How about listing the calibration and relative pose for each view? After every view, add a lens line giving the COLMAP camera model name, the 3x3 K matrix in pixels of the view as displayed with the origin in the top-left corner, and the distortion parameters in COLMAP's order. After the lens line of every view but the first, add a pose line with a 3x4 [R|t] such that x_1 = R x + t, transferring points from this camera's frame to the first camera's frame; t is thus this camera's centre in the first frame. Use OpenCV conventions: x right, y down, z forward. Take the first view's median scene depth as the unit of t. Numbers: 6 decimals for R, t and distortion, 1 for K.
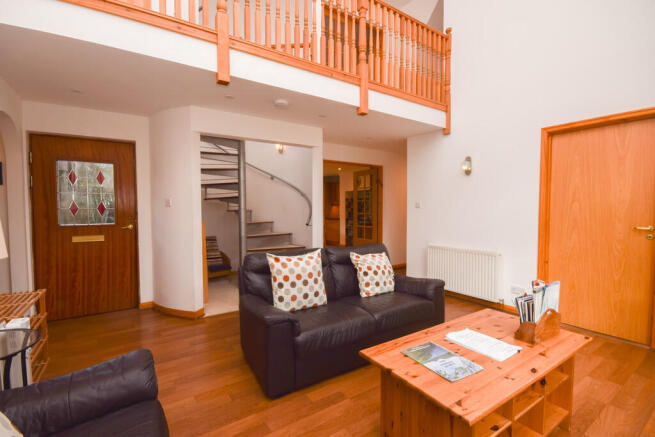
lens RADIAL K [[299.0, 0, 329.6], [0, 299.0, 219.0], [0, 0, 1]] dist [-0.003030, -0.000658]
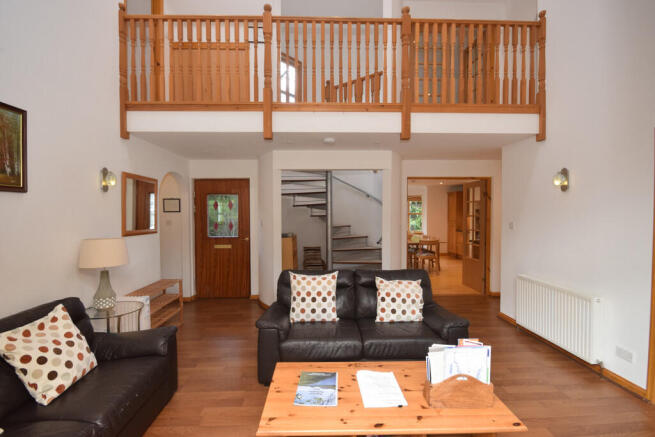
lens RADIAL K [[299.0, 0, 329.6], [0, 299.0, 219.0], [0, 0, 1]] dist [-0.003030, -0.000658]
pose [[0.848776, 0.012526, -0.528604, 0.482529], [-0.018869, 0.999800, -0.006606, -0.080493], [0.528416, 0.015581, 0.848843, 0.021144]]
